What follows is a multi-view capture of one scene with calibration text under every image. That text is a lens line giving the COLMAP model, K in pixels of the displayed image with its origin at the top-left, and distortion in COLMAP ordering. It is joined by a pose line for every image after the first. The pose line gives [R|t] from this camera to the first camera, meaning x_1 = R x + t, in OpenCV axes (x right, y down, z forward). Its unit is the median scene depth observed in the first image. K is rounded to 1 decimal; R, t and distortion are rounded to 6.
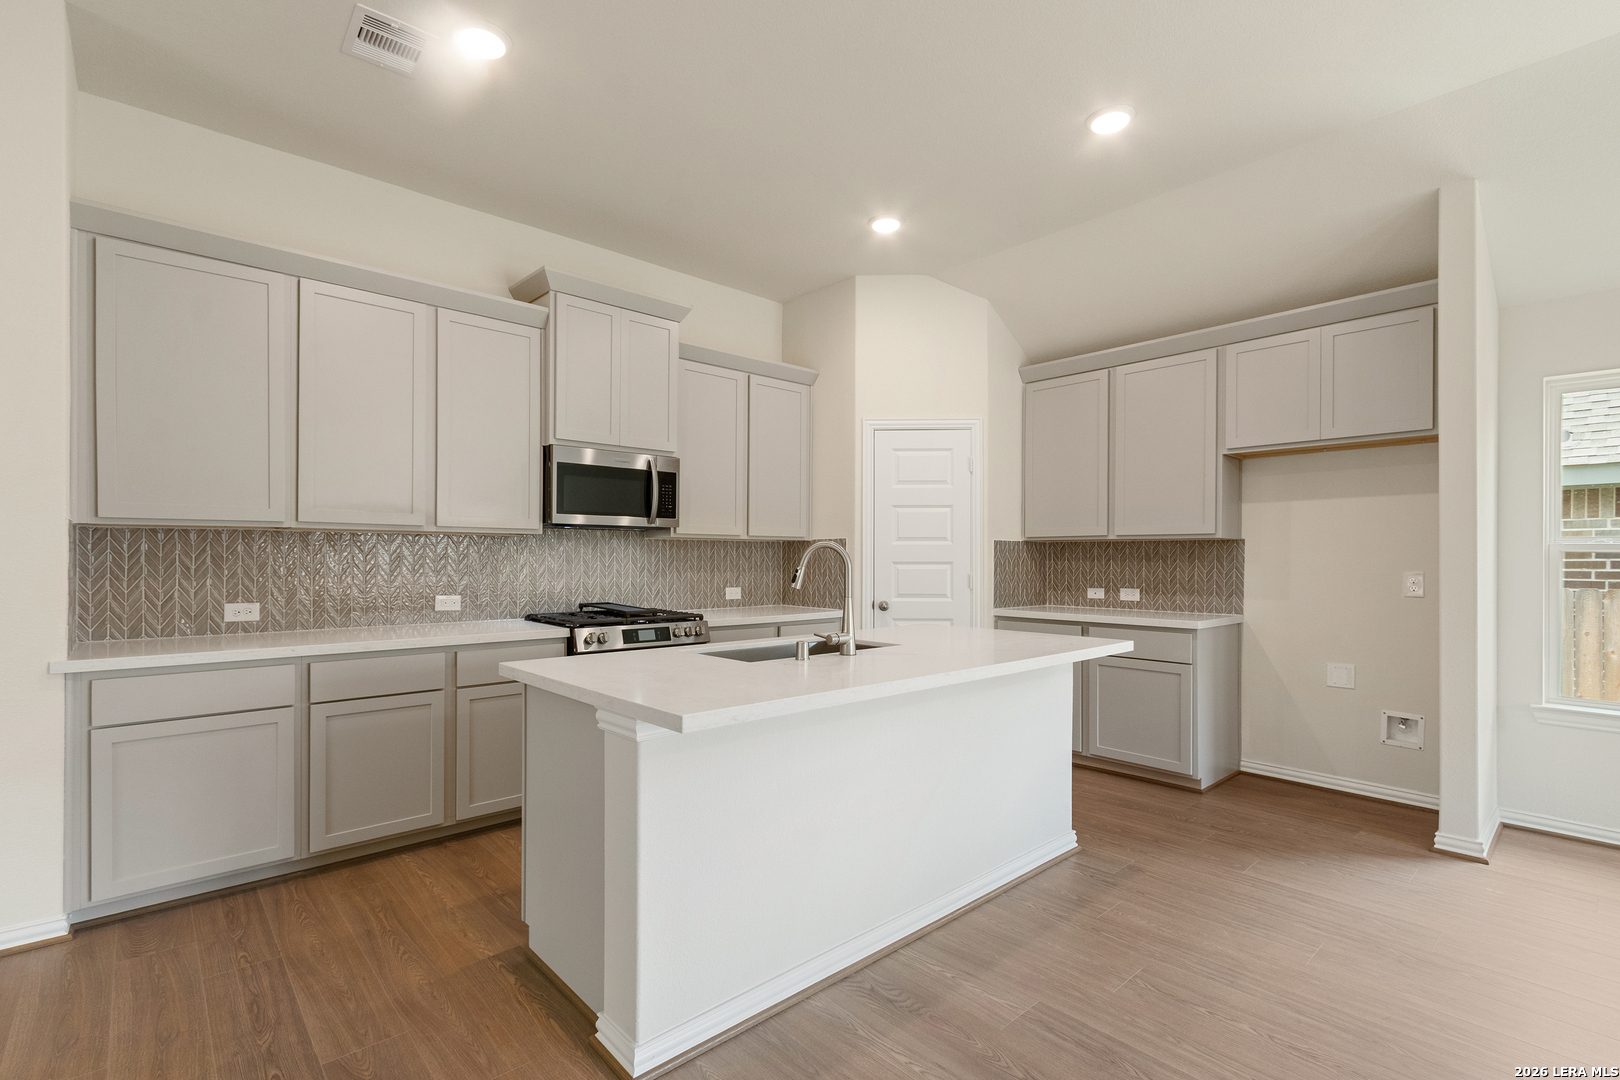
lens RADIAL K [[740.9, 0, 804.5], [0, 740.9, 559.0], [0, 0, 1]] dist [0.000161, 0.000130]
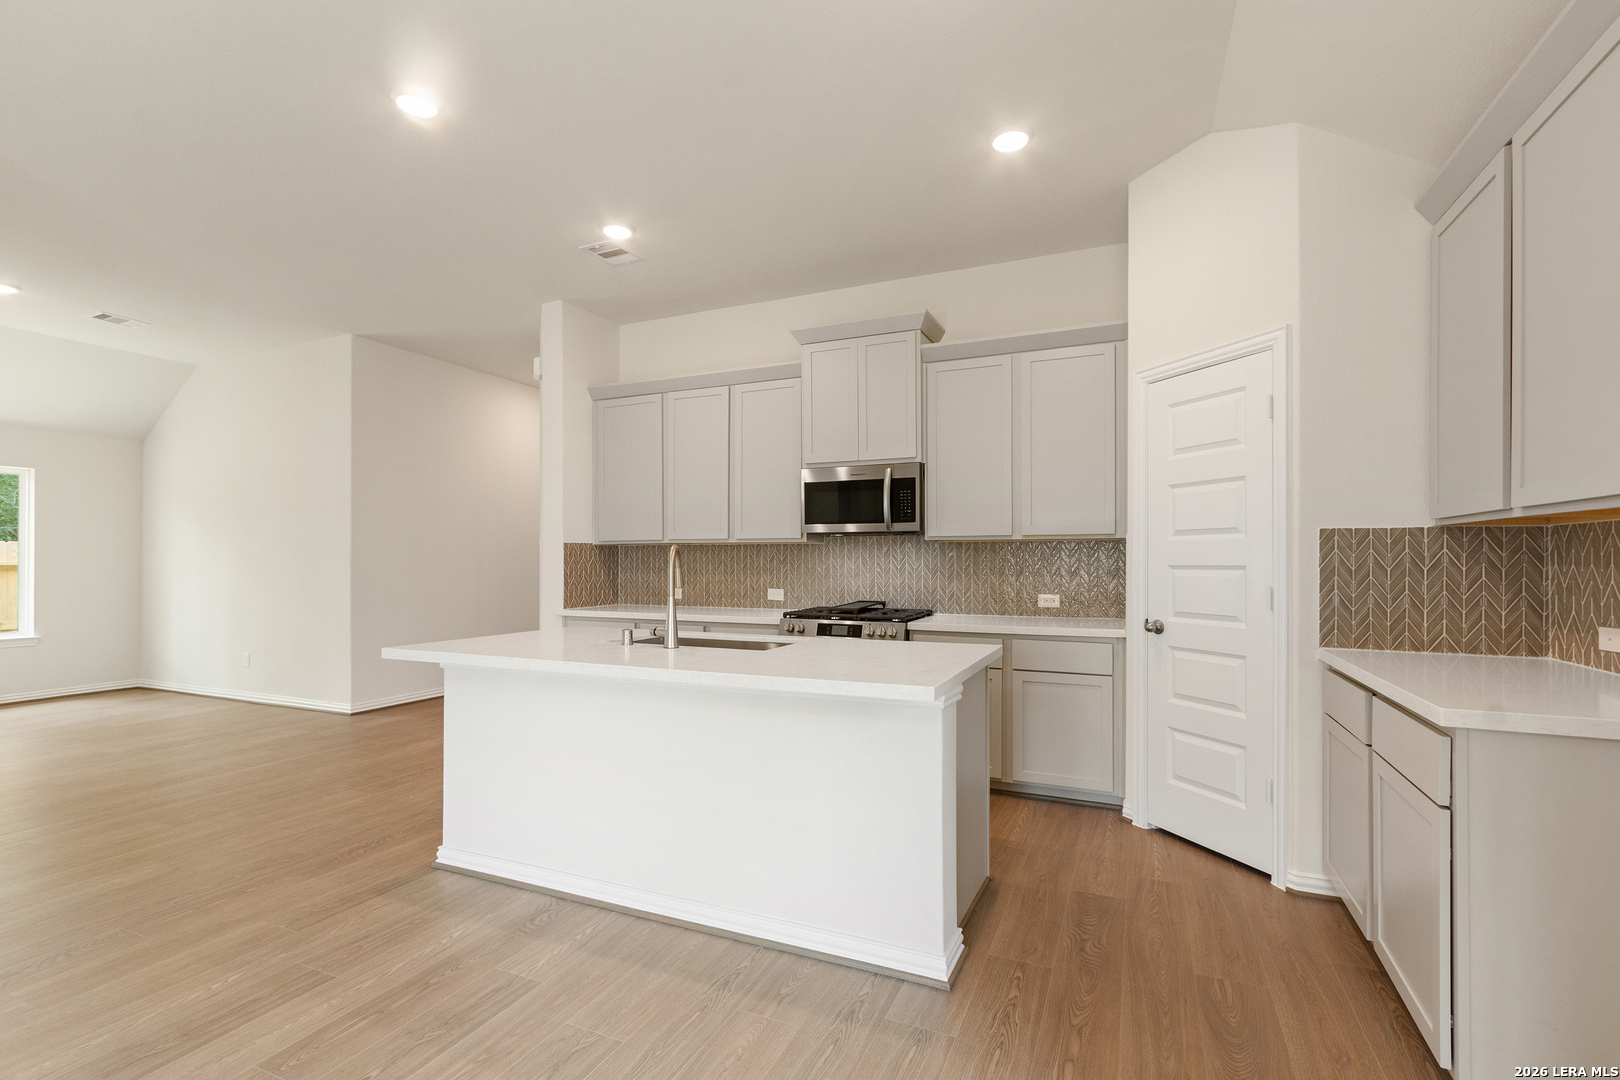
lens RADIAL K [[740.9, 0, 804.5], [0, 740.9, 559.0], [0, 0, 1]] dist [0.000161, 0.000130]
pose [[0.400972, -0.004192, -0.916081, 0.805489], [0.000610, 0.999991, -0.004309, 0.000406], [0.916090, 0.001169, 0.400971, 0.516701]]
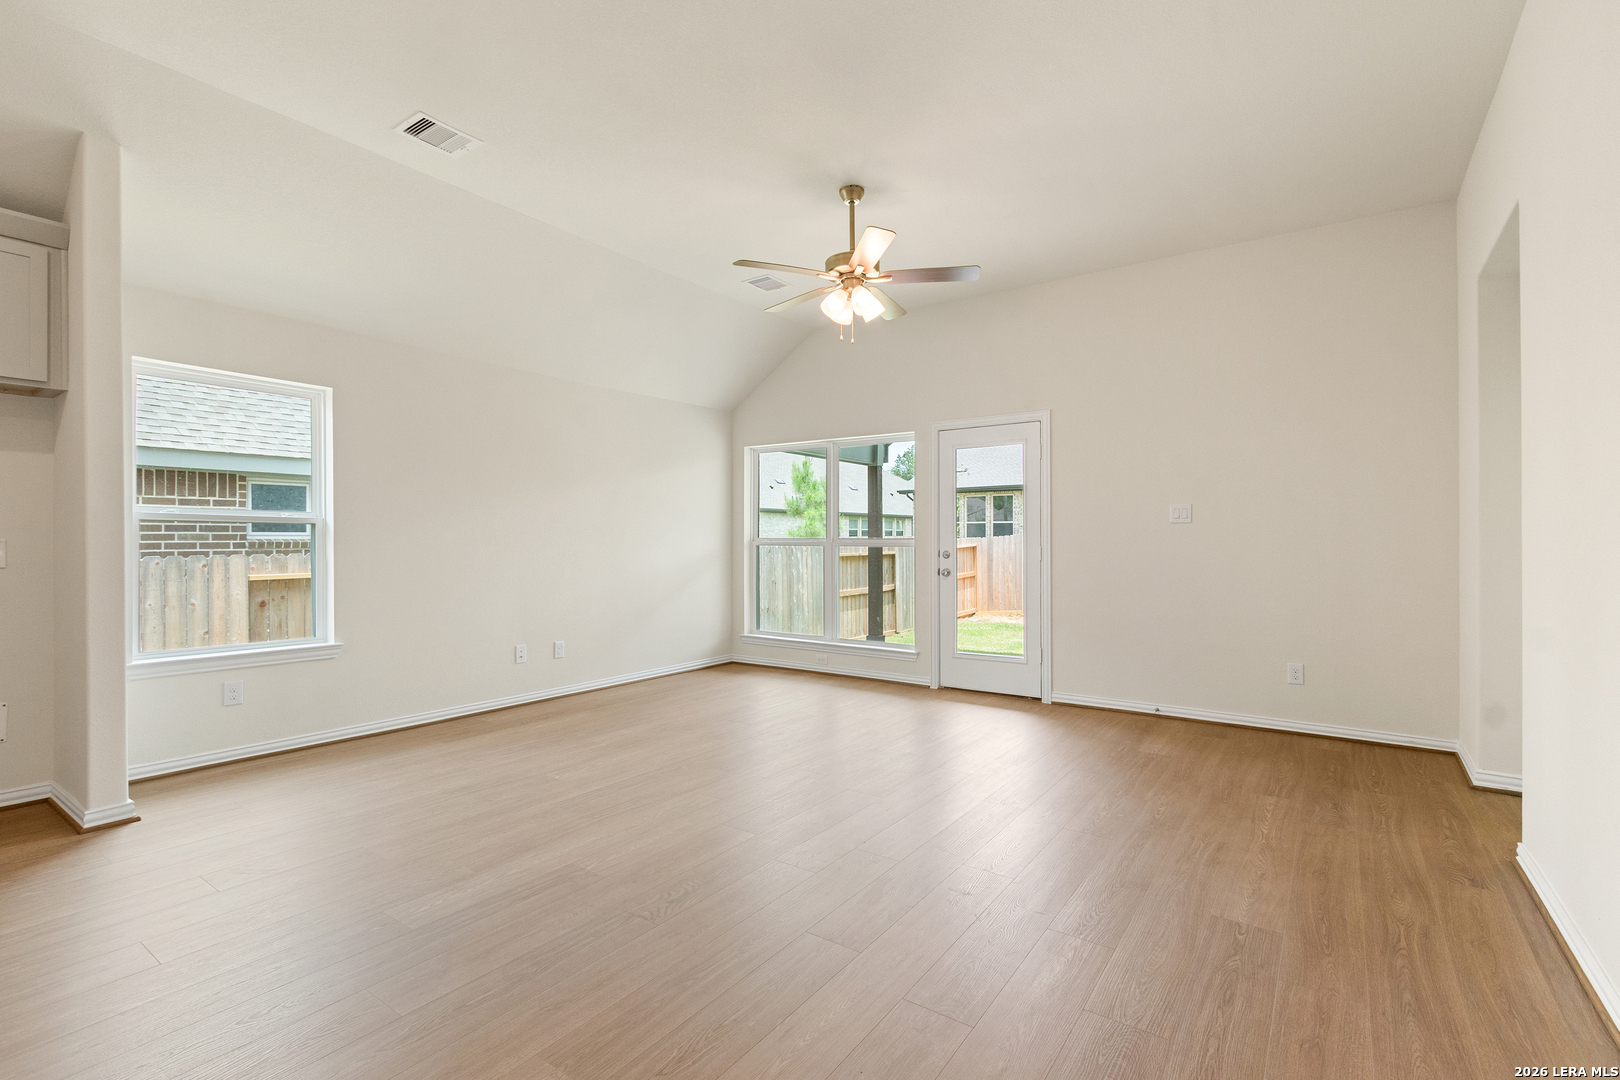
lens RADIAL K [[739.6, 0, 802.8], [0, 739.6, 543.0], [0, 0, 1]] dist [0.001511, 0.000092]
pose [[-0.210872, -0.004092, 0.977505, -0.226056], [-0.000625, 0.999992, 0.004051, 0.018153], [-0.977513, 0.000244, -0.210873, 0.260494]]
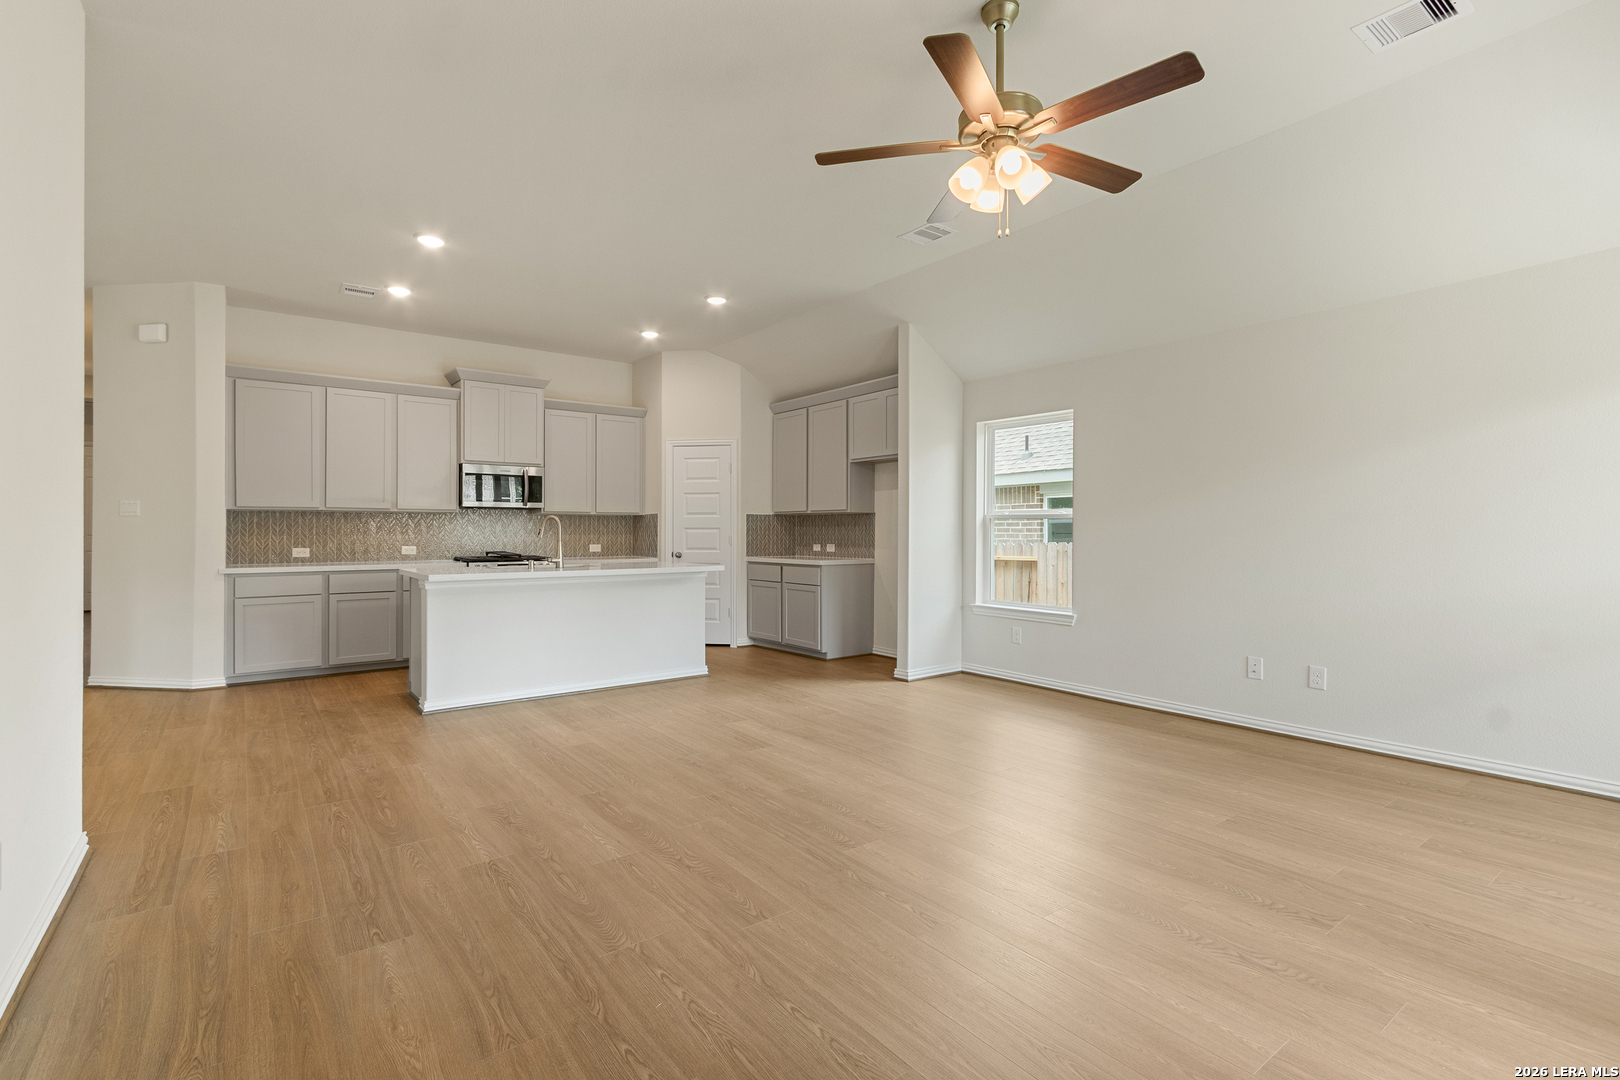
lens RADIAL K [[742.1, 0, 799.6], [0, 742.1, 531.8], [0, 0, 1]] dist [0.003412, 0.000124]
pose [[0.995775, -0.002895, -0.091776, 0.669579], [0.002854, 0.999996, -0.000577, 0.018333], [0.091777, 0.000312, 0.995780, -0.764794]]
